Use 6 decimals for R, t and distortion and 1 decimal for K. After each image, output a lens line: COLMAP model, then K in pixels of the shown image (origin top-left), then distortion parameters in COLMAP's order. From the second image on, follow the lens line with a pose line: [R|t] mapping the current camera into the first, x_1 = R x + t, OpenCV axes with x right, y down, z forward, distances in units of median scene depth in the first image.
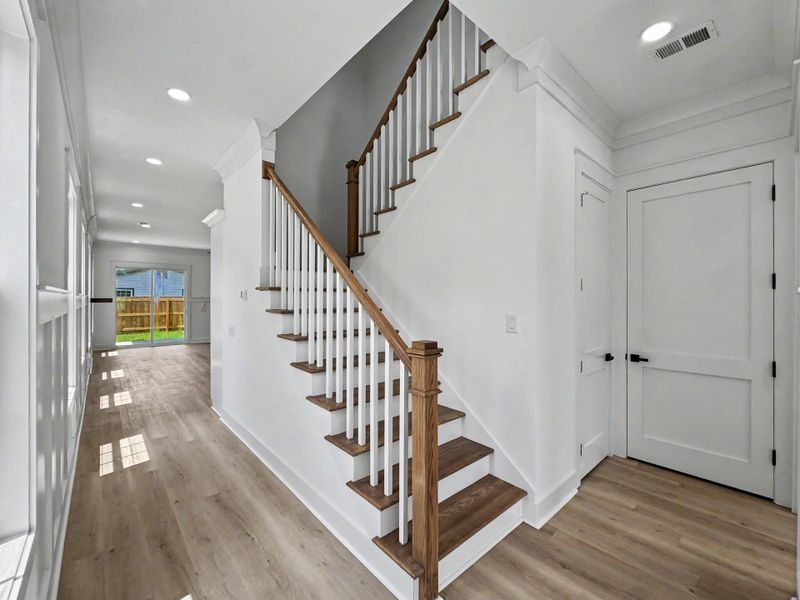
lens RADIAL K [[338.4, 0, 402.0], [0, 338.4, 297.0], [0, 0, 1]] dist [-0.001127, -0.000874]
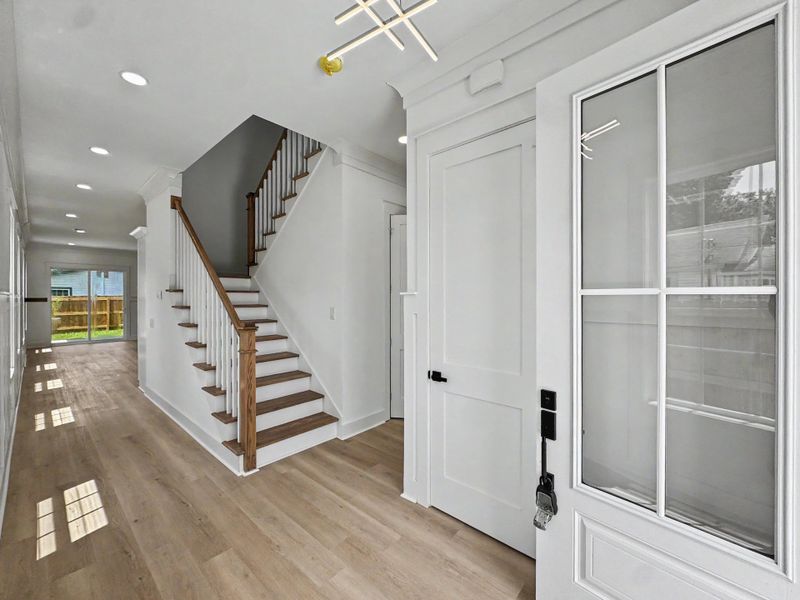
lens RADIAL K [[325.3, 0, 401.1], [0, 325.3, 296.4], [0, 0, 1]] dist [-0.003225, 0.000914]
pose [[0.992788, -0.002436, 0.119861, 0.293340], [0.002118, 0.999994, 0.002783, -0.002446], [-0.119867, -0.002509, 0.992787, -0.339300]]
